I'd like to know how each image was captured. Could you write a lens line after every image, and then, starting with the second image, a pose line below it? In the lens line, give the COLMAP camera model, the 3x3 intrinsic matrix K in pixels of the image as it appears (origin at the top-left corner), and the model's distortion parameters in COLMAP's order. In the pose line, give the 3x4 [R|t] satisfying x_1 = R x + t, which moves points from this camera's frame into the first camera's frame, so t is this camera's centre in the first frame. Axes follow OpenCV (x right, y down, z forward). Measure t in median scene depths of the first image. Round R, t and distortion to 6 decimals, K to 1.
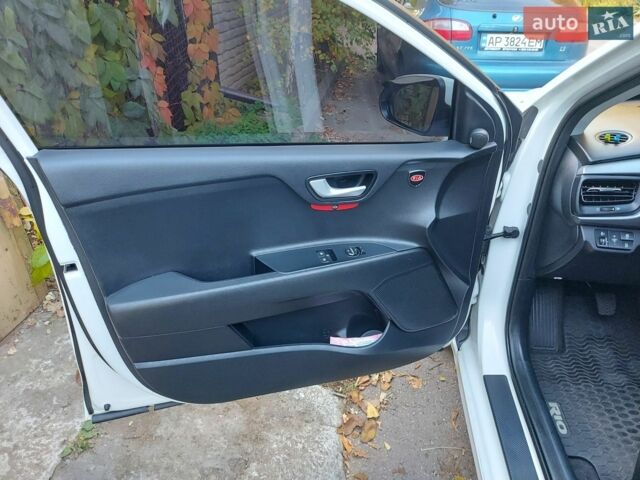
lens RADIAL K [[503.4, 0, 319.0], [0, 503.4, 240.7], [0, 0, 1]] dist [0.036920, 0.006637]
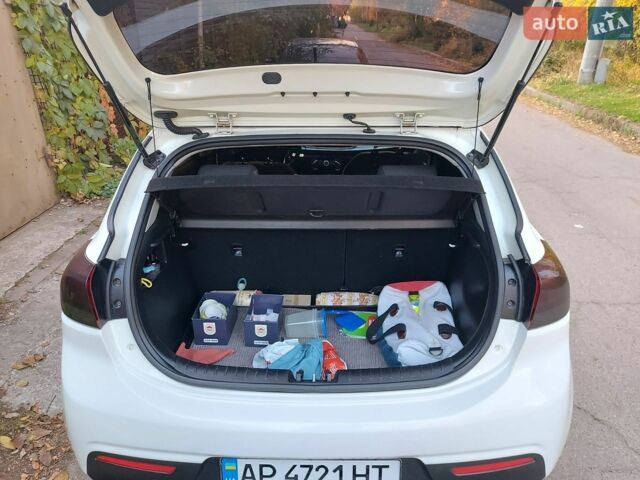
lens RADIAL K [[503.4, 0, 318.7], [0, 503.4, 237.4], [0, 0, 1]] dist [0.036920, 0.006637]
pose [[0.996807, -0.029603, 0.074158, 0.403651], [0.035591, 0.996097, -0.080770, 0.432985], [-0.071477, 0.083152, 0.993970, -1.197034]]
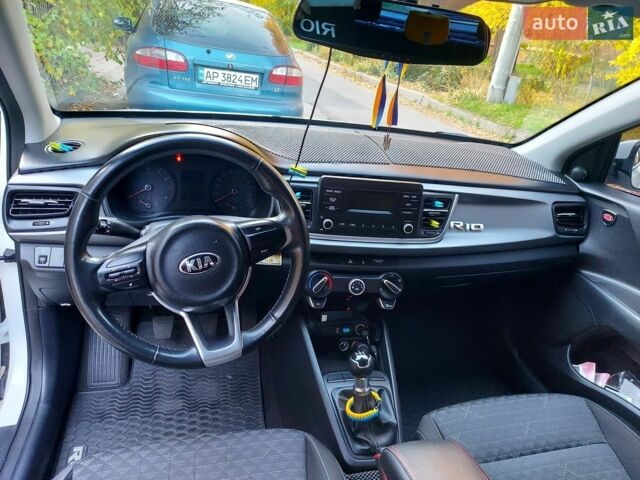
lens RADIAL K [[503.4, 0, 322.8], [0, 503.4, 242.4], [0, 0, 1]] dist [0.036920, 0.006637]
pose [[0.931956, -0.025556, 0.361671, 0.339115], [0.050031, 0.997035, -0.058470, 0.023213], [-0.359104, 0.072586, 0.930471, -0.003592]]
